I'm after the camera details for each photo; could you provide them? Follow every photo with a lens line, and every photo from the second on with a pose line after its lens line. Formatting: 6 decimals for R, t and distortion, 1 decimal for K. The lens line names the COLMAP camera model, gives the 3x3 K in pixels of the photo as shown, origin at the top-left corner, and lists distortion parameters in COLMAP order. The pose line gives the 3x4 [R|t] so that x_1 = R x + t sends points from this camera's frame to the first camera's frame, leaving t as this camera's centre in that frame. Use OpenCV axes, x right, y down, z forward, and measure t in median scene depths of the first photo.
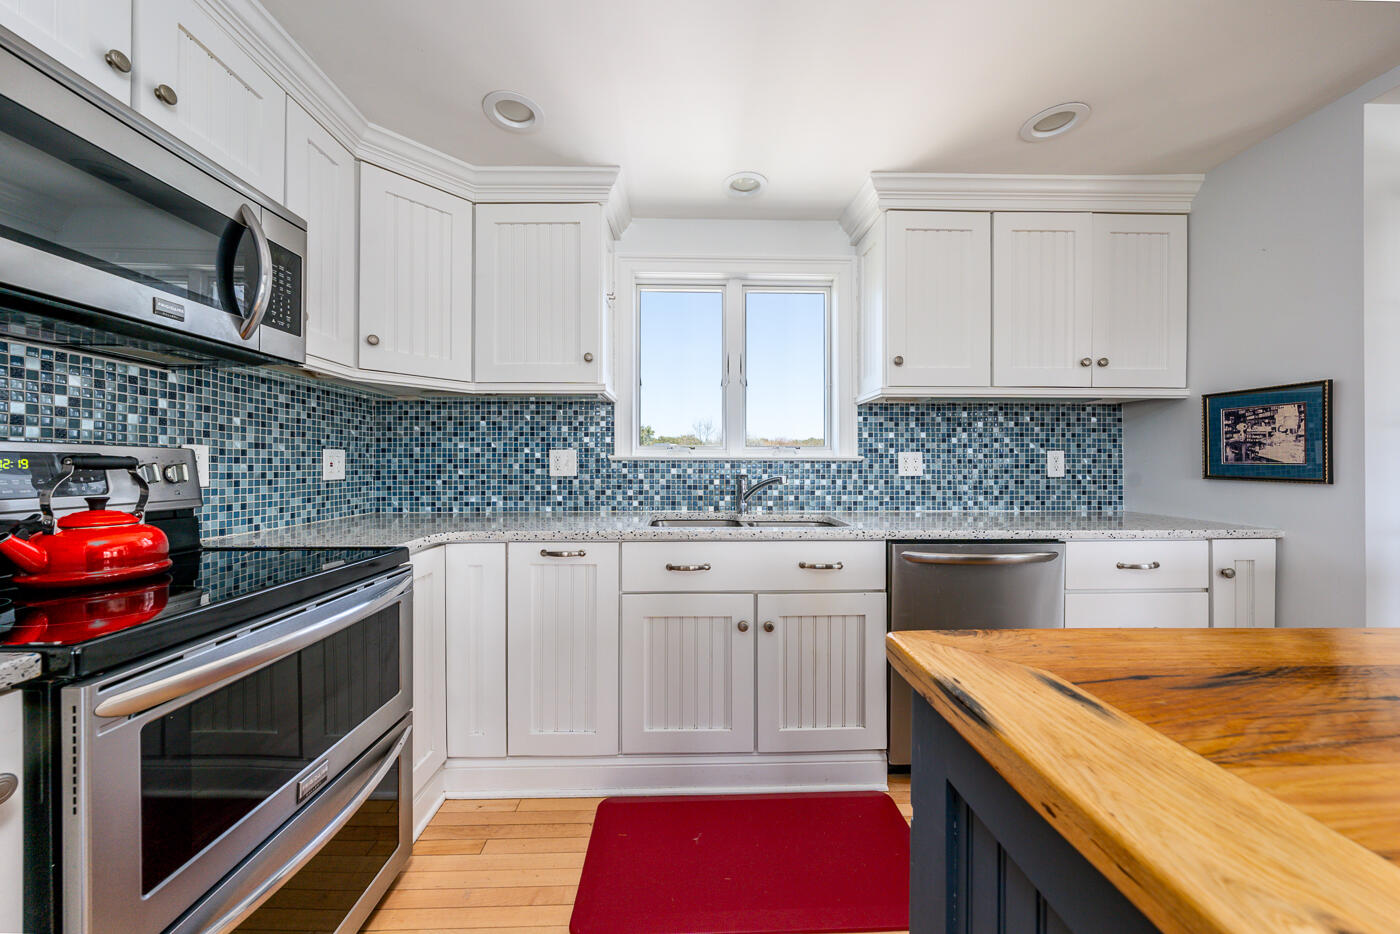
lens RADIAL K [[488.9, 0, 704.6], [0, 488.9, 467.5], [0, 0, 1]] dist [0.013391, -0.001605]
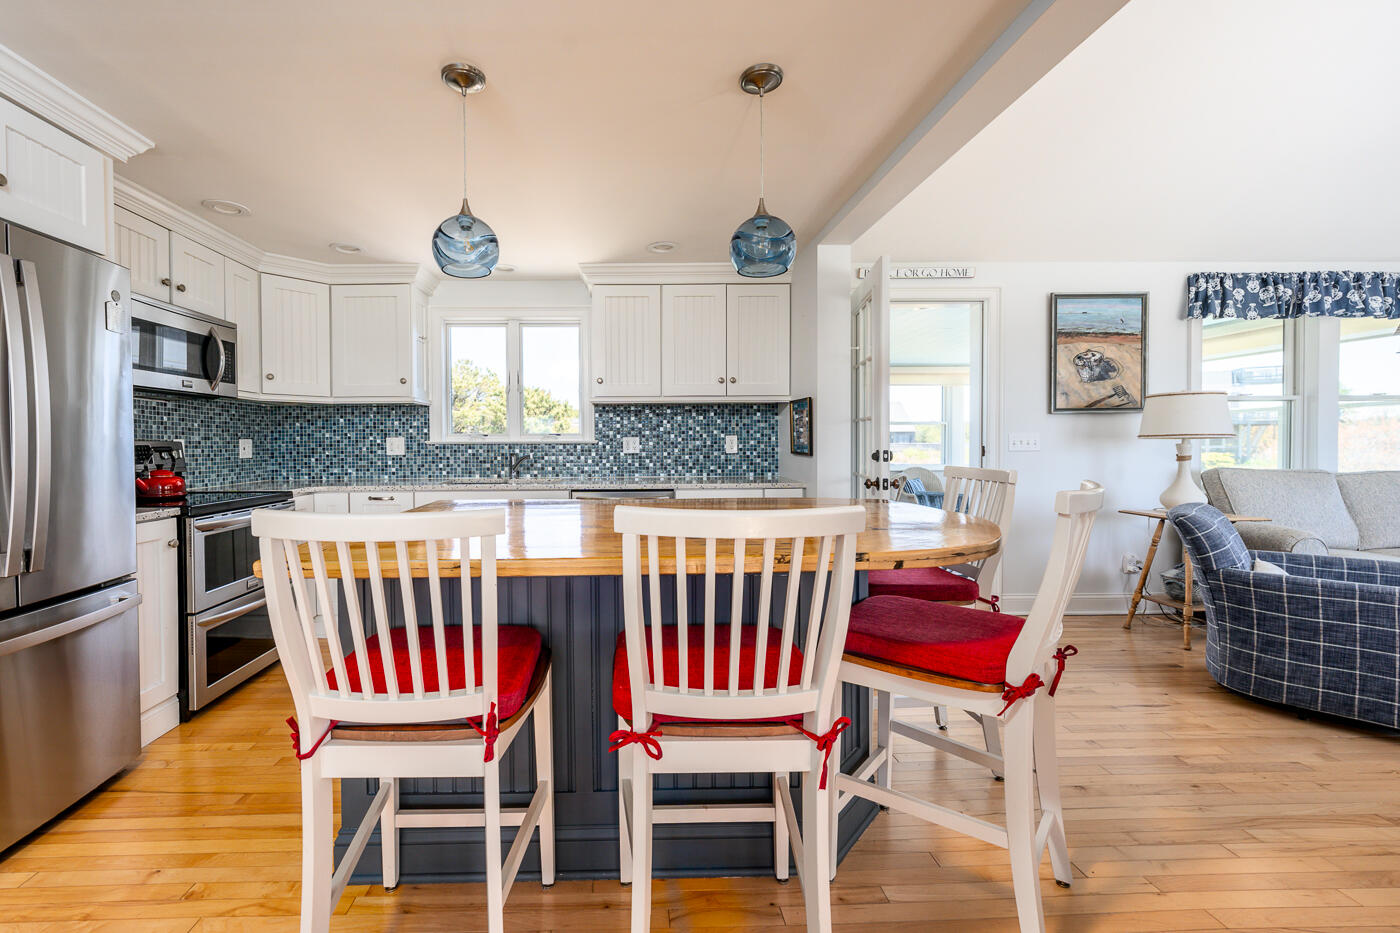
lens RADIAL K [[648.7, 0, 688.4], [0, 648.7, 457.8], [0, 0, 1]] dist [0.017483, 0.000116]
pose [[0.999967, -0.007333, -0.003505, 0.616937], [0.007399, 0.999790, 0.019107, -0.005547], [0.003364, -0.019132, 0.999811, -0.997201]]
